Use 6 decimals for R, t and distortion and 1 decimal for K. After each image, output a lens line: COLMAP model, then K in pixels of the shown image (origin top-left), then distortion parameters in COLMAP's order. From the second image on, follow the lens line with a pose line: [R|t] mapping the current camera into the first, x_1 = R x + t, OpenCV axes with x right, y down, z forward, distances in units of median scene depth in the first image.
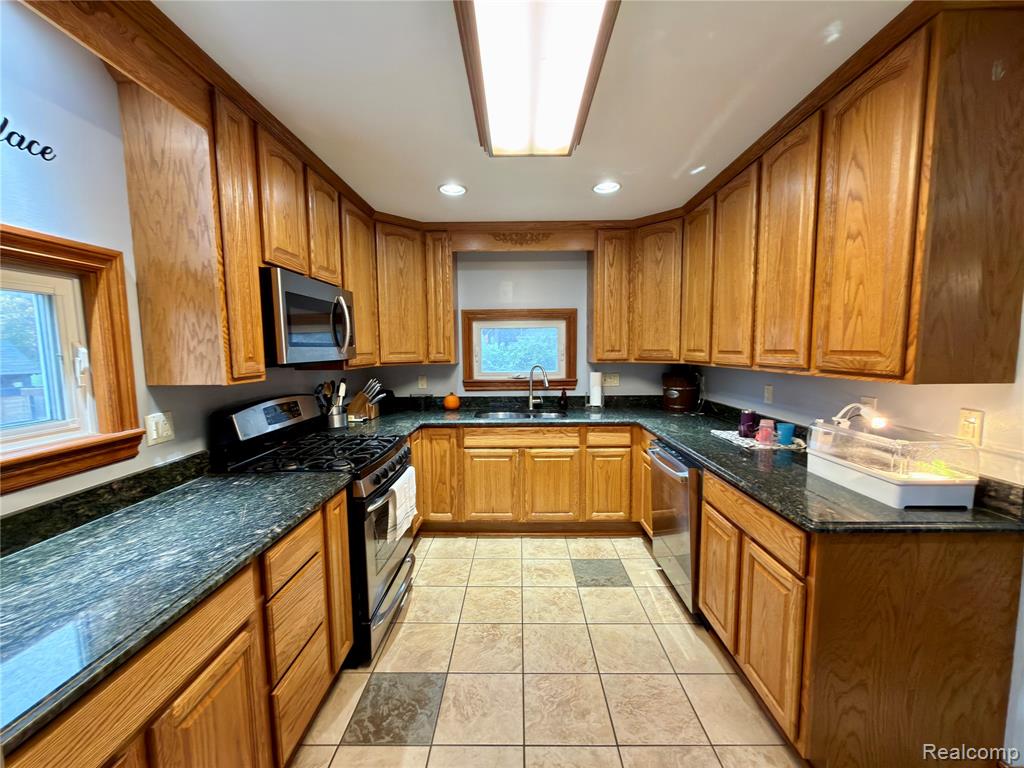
lens RADIAL K [[410.6, 0, 511.7], [0, 410.6, 386.9], [0, 0, 1]] dist [-0.001027, -0.000047]
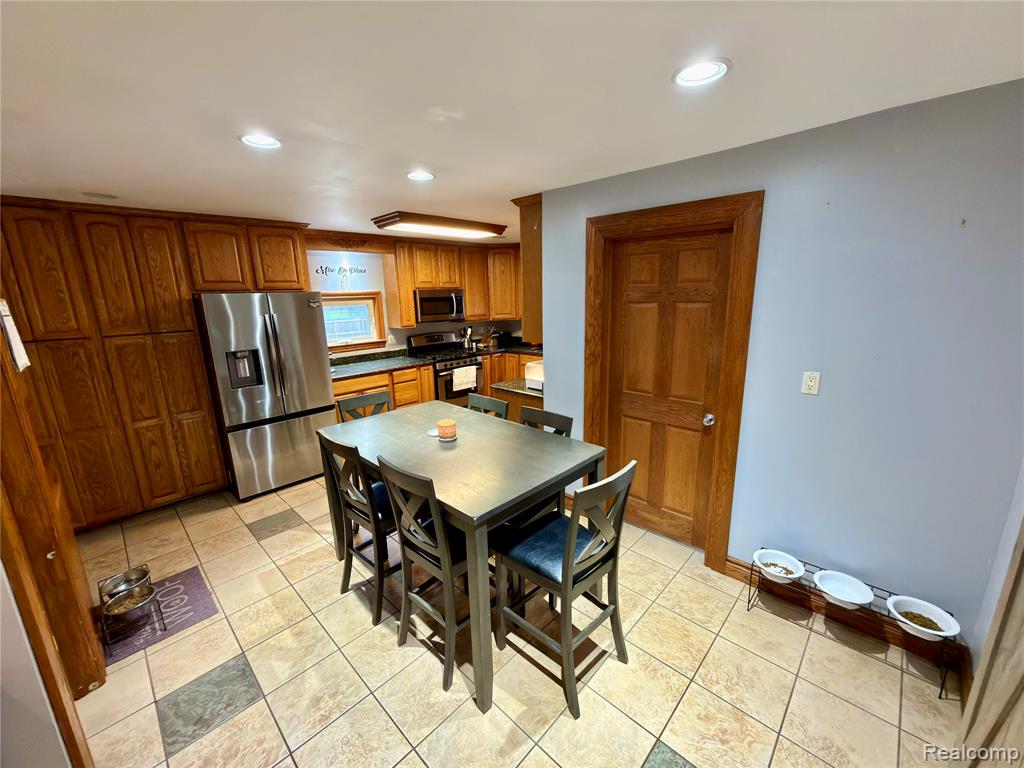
lens RADIAL K [[410.6, 0, 513.1], [0, 410.6, 385.5], [0, 0, 1]] dist [-0.001027, -0.000047]
pose [[0.735915, 0.145265, -0.661308, 2.215406], [-0.049774, 0.985678, 0.161128, -0.127246], [0.675242, -0.085660, 0.732605, -0.874061]]
